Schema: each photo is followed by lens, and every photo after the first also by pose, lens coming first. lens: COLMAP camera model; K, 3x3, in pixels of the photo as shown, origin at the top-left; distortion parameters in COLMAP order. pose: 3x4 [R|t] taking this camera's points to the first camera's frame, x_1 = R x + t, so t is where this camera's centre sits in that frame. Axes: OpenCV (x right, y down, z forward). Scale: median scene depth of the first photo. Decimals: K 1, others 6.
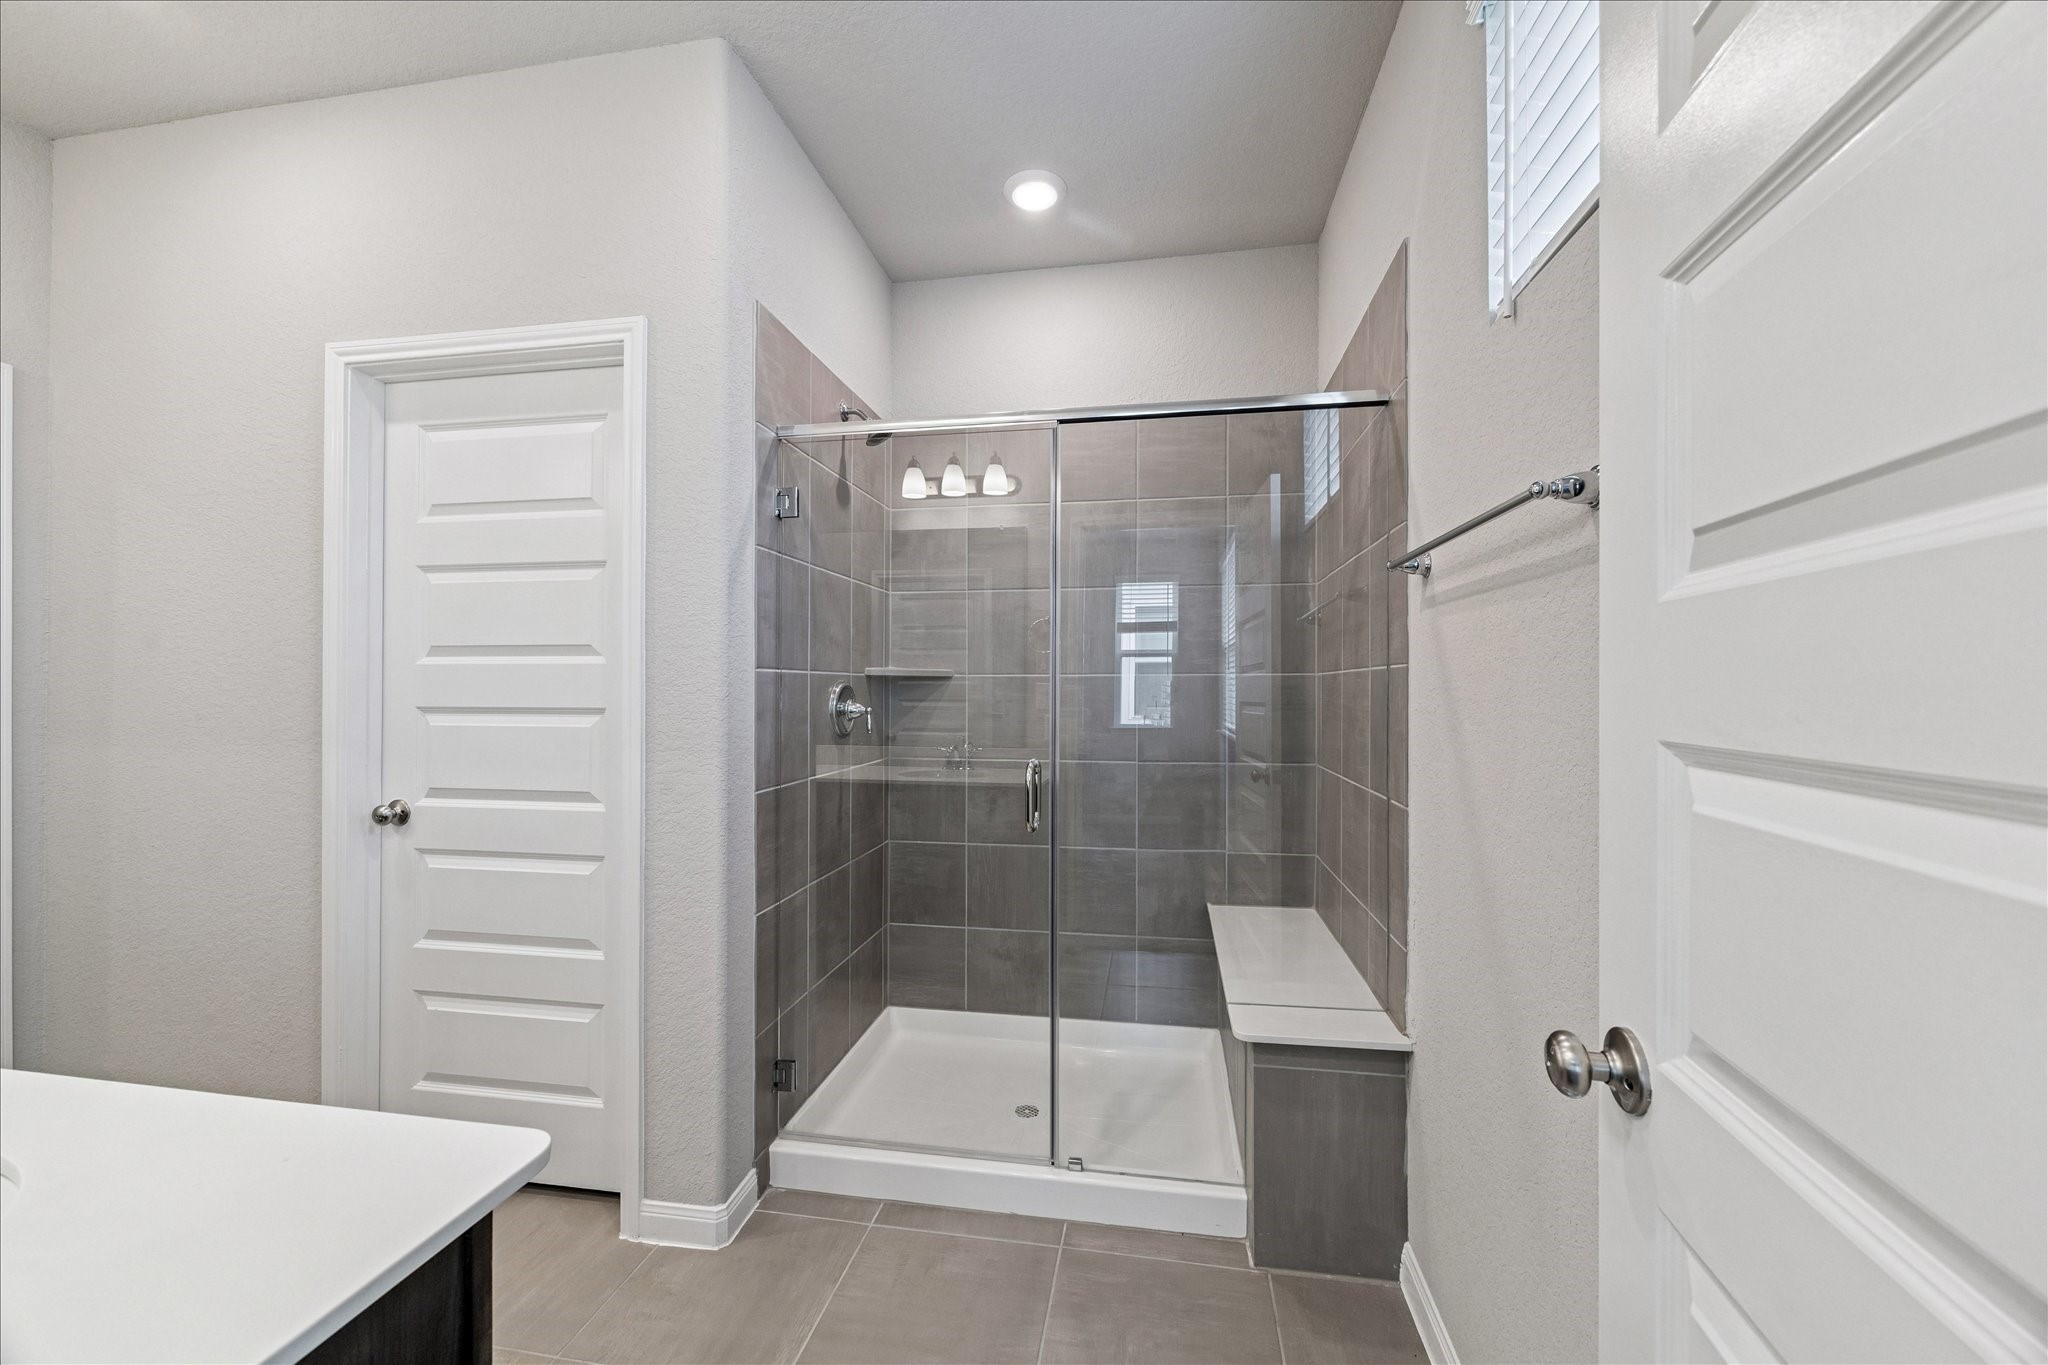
lens RADIAL K [[815.6, 0, 1027.0], [0, 815.6, 695.1], [0, 0, 1]] dist [0.099861, -0.000003]
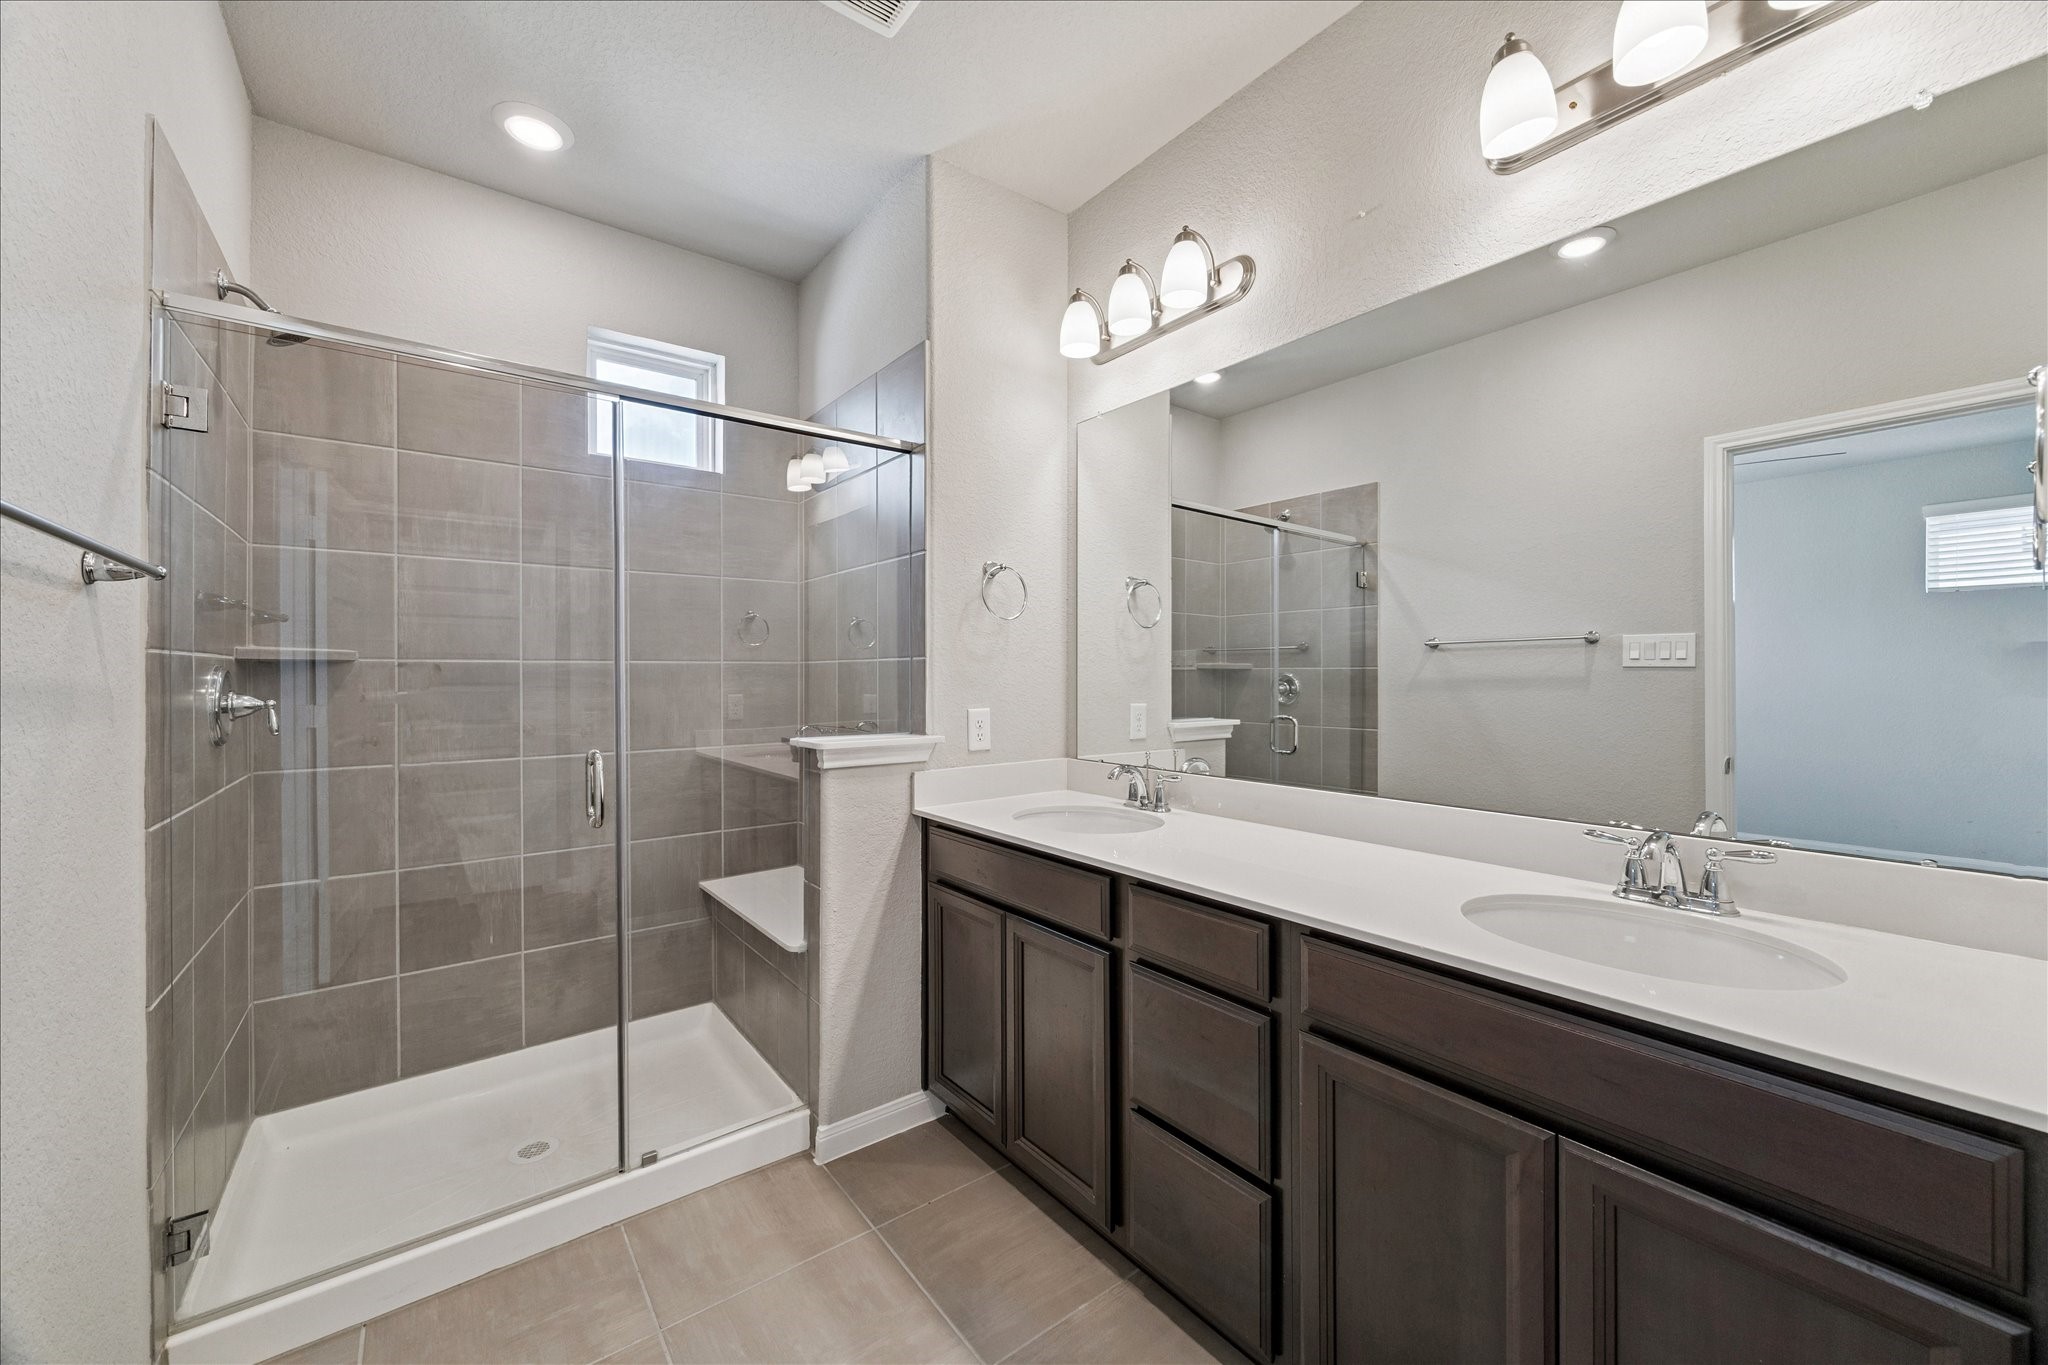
lens RADIAL K [[792.4, 0, 1017.9], [0, 792.4, 680.3], [0, 0, 1]] dist [0.006554, -0.000054]
pose [[0.689688, -0.002608, 0.724102, -0.275941], [0.005064, 0.999986, -0.001222, -0.000286], [-0.724089, 0.004510, 0.689692, 0.039459]]
